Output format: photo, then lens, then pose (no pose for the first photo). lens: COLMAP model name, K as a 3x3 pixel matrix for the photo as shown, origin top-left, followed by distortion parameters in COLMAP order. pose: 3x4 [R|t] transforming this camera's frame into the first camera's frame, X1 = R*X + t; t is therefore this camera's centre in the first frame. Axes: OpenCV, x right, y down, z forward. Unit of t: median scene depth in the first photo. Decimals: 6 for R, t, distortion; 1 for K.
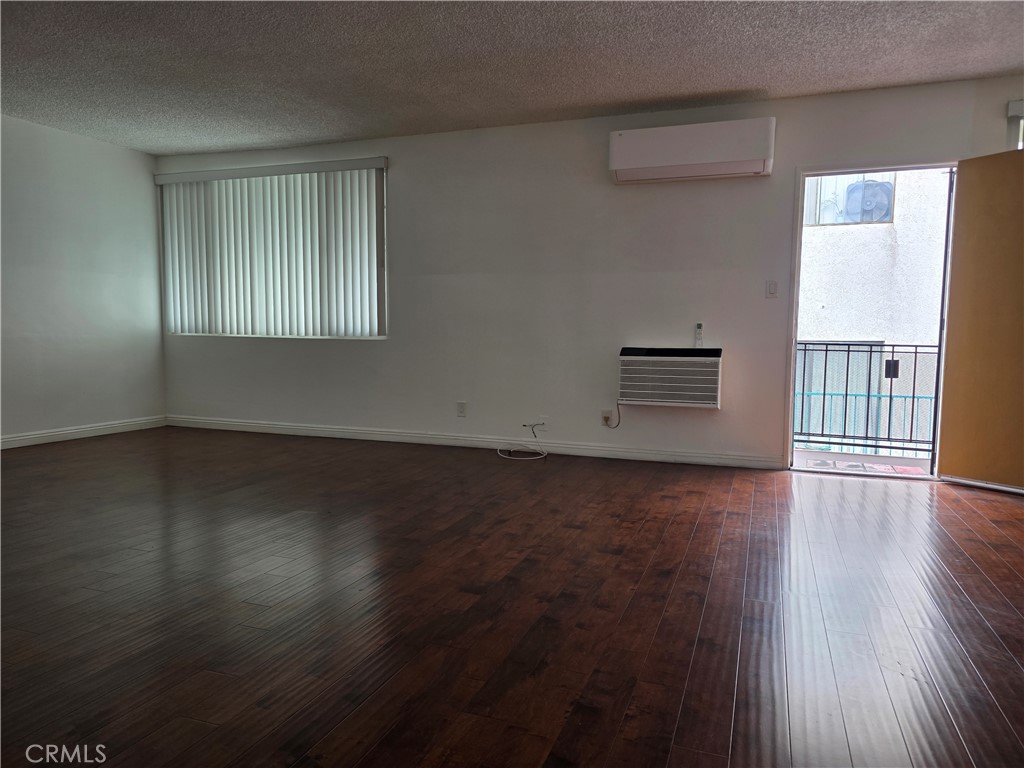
lens RADIAL K [[680.8, 0, 512.9], [0, 680.8, 384.1], [0, 0, 1]] dist [0.059804, -0.046469]
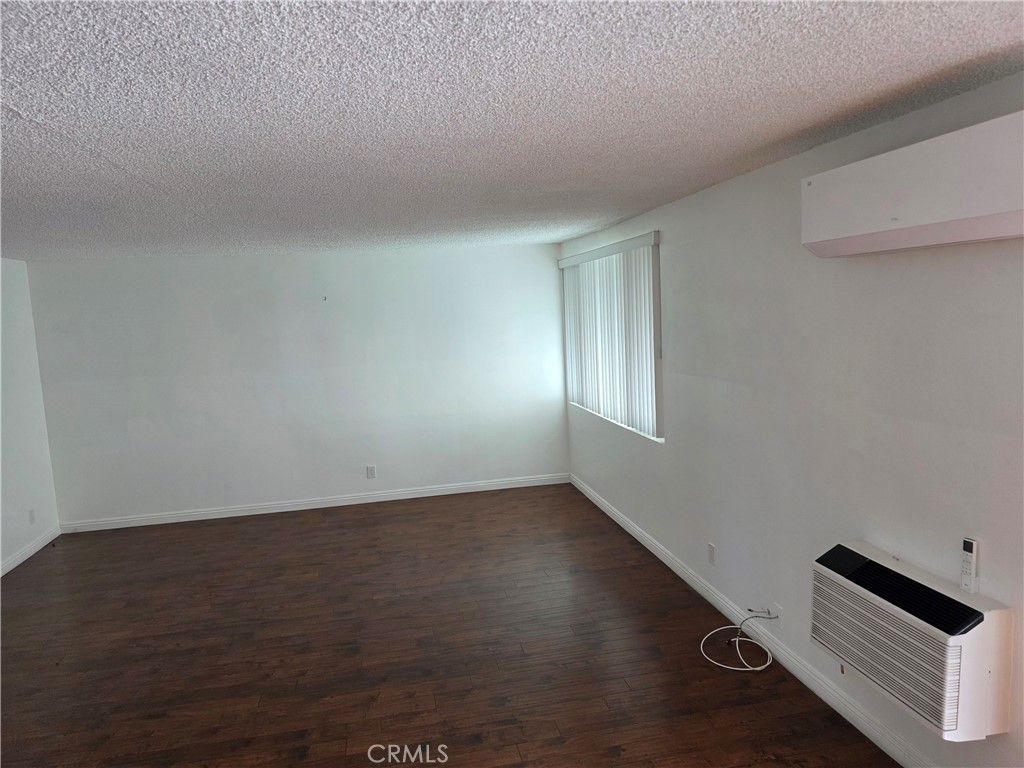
lens RADIAL K [[680.8, 0, 508.6], [0, 680.8, 378.5], [0, 0, 1]] dist [0.059804, -0.046469]
pose [[0.530909, 0.047521, -0.846095, 0.705304], [-0.015812, 0.998808, 0.046176, -0.305007], [0.847281, -0.011137, 0.531028, 0.655820]]
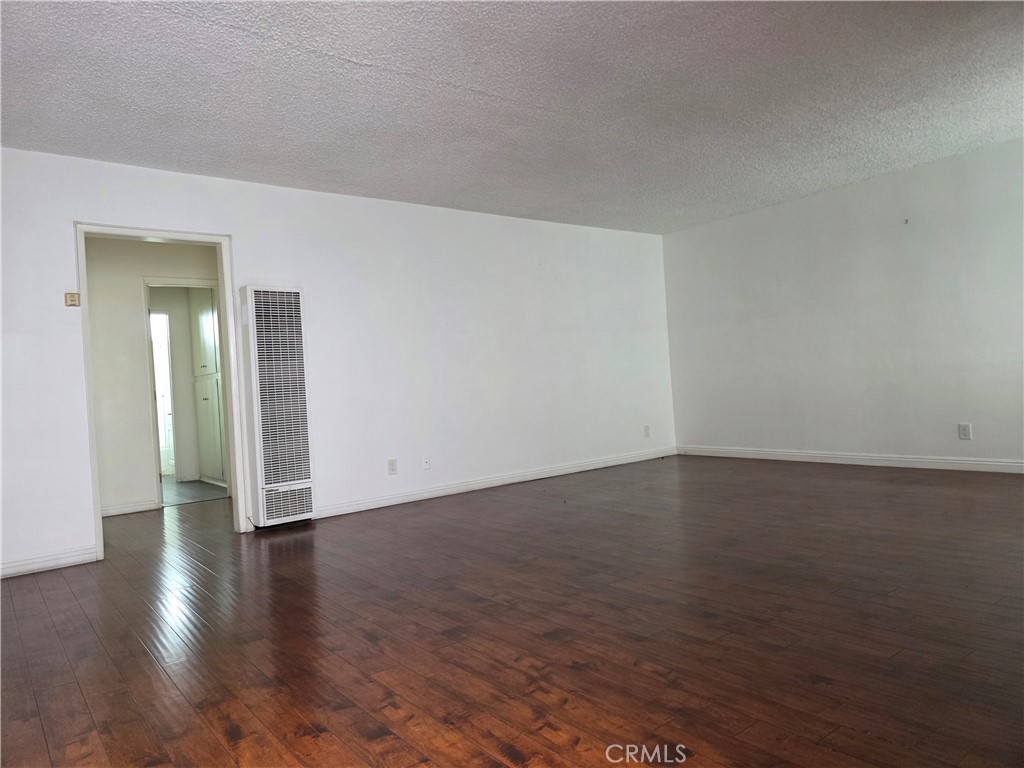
lens RADIAL K [[680.8, 0, 508.1], [0, 680.8, 391.5], [0, 0, 1]] dist [0.059804, -0.046469]
pose [[-0.521156, 0.023653, -0.853134, 0.717899], [-0.016228, 0.999161, 0.037615, -0.081470], [0.853307, 0.033448, -0.520334, 1.269816]]
